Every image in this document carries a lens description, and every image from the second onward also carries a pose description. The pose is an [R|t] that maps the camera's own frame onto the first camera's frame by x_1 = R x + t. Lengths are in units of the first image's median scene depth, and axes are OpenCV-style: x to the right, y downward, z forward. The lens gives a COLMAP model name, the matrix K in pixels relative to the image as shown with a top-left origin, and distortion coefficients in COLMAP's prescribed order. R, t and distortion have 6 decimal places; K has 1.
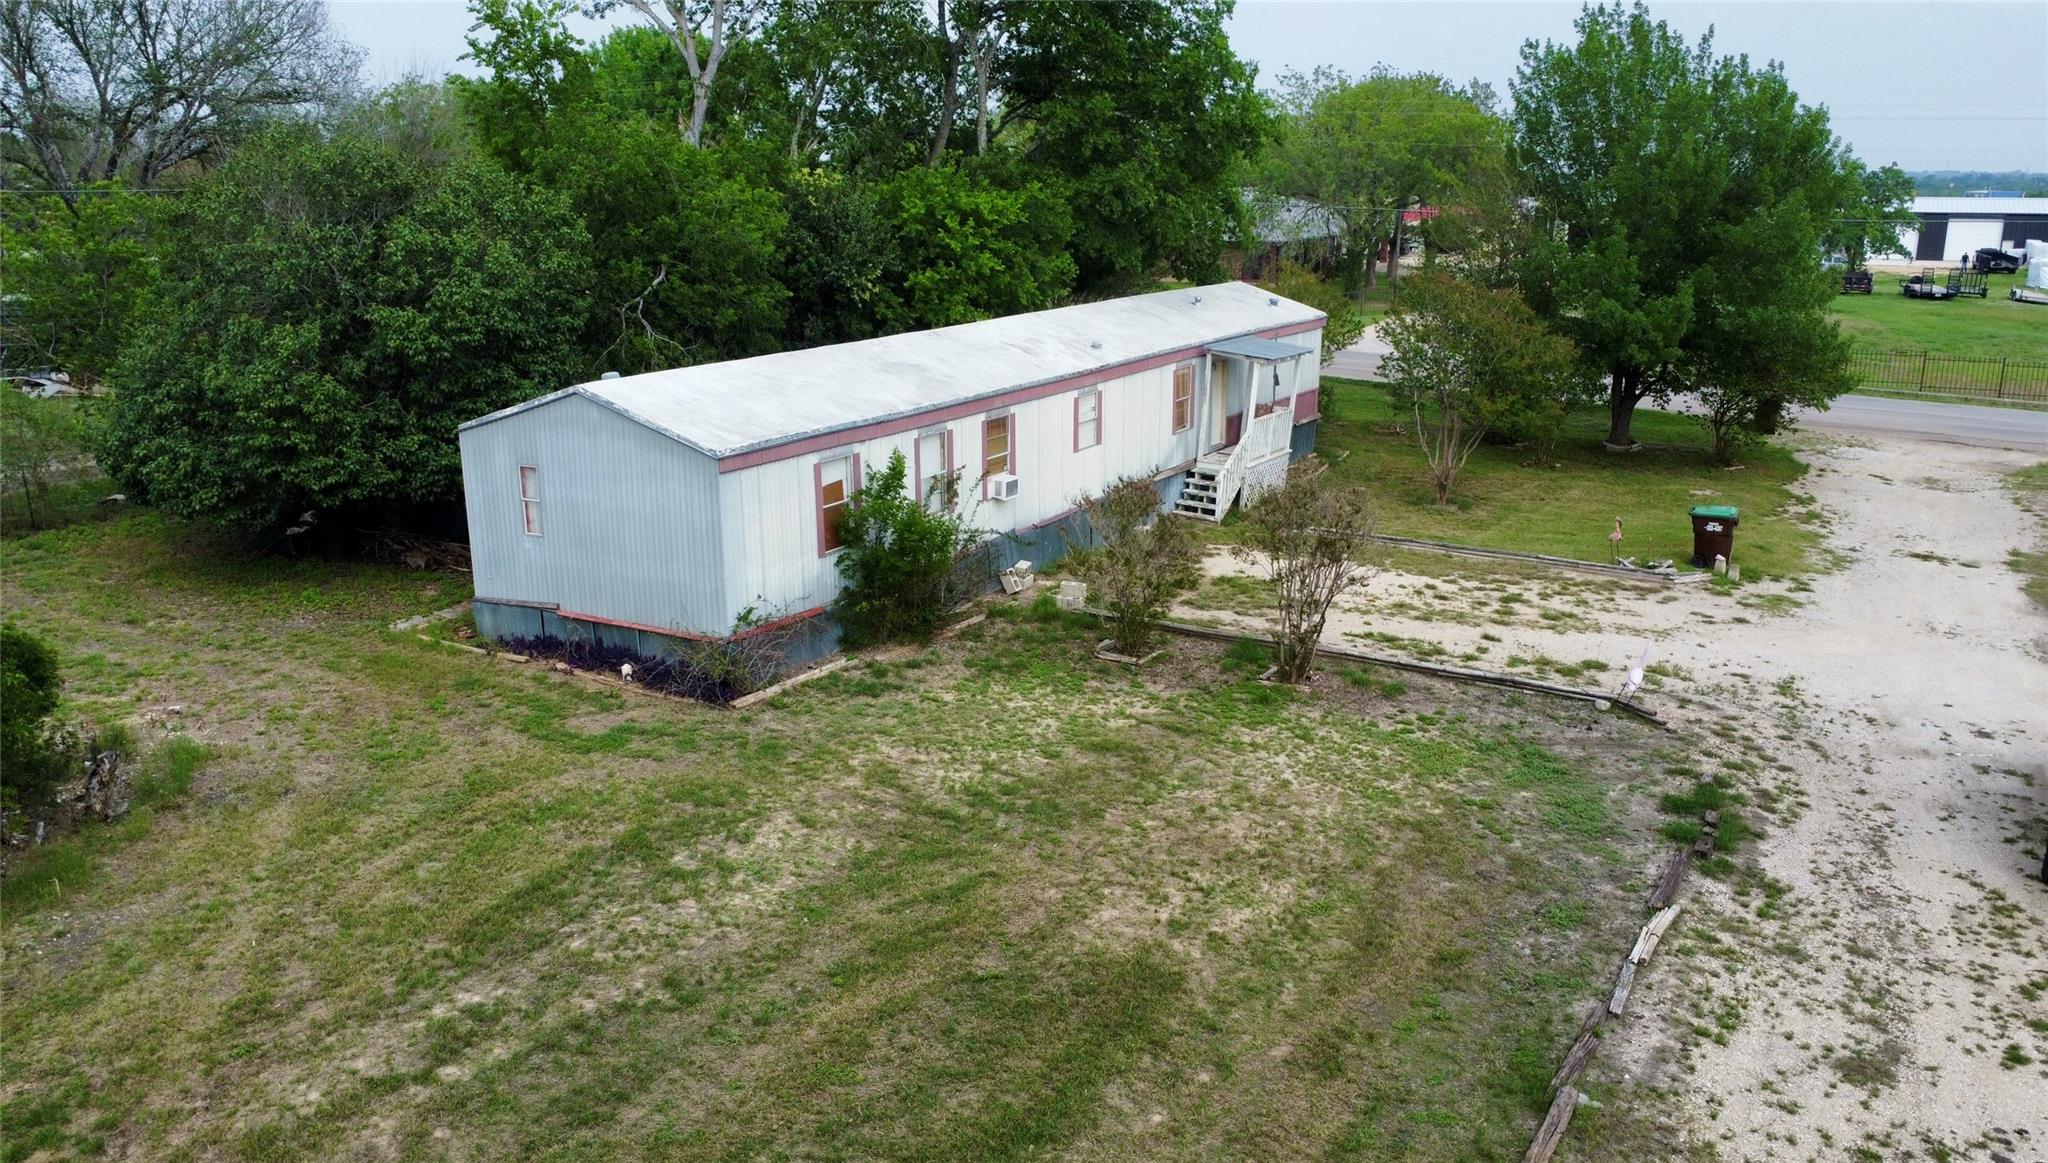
lens RADIAL K [[1562.5, 0, 1041.6], [0, 1562.5, 574.5], [0, 0, 1]] dist [-0.005522, 0.009724]
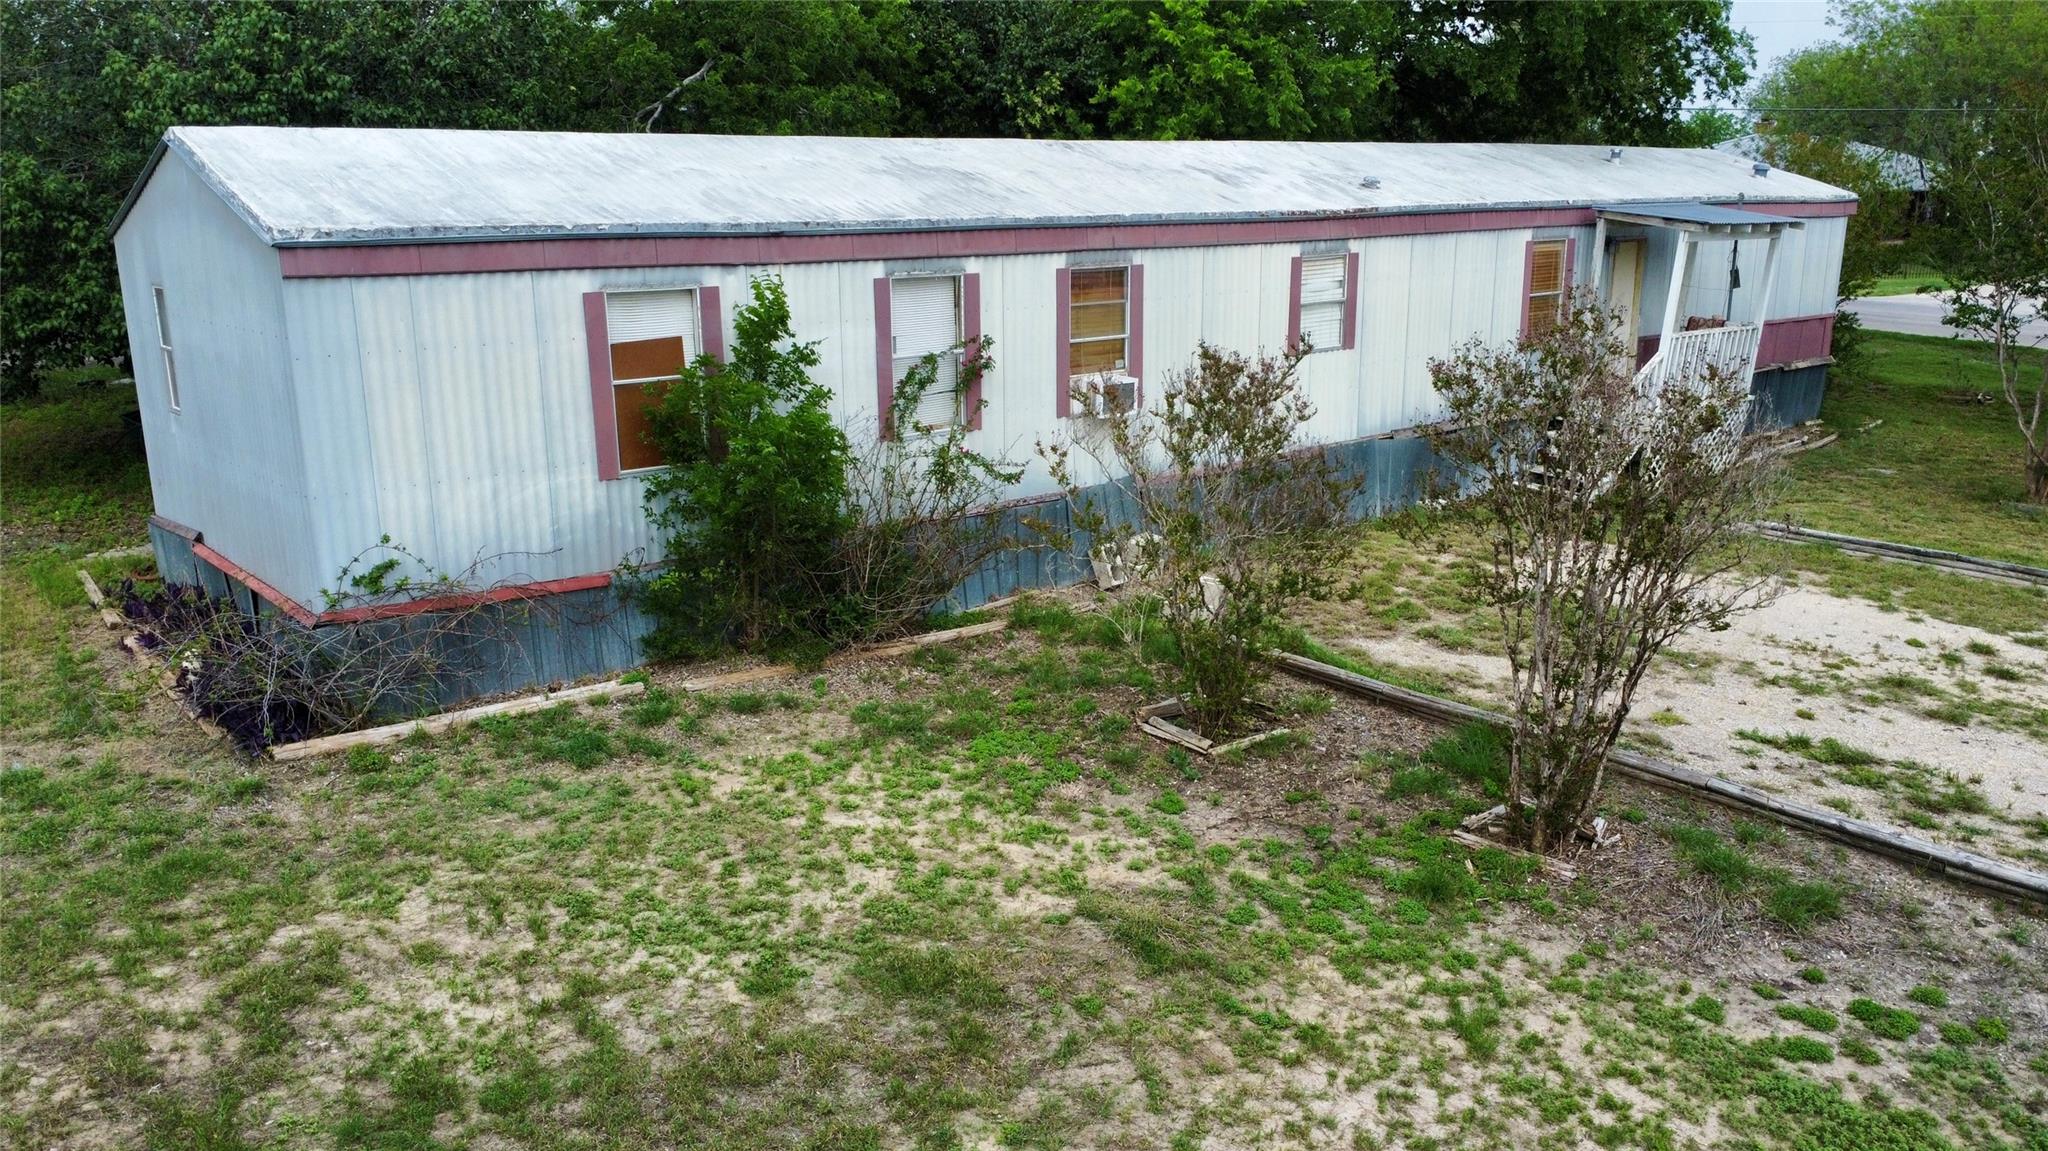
lens RADIAL K [[1536.8, 0, 1036.2], [0, 1536.8, 570.1], [0, 0, 1]] dist [0.003976, -0.011243]
pose [[0.938751, 0.078222, -0.335600, 0.158415], [-0.079650, 0.996777, 0.009530, 0.002574], [0.335263, 0.017784, 0.941957, 0.543974]]
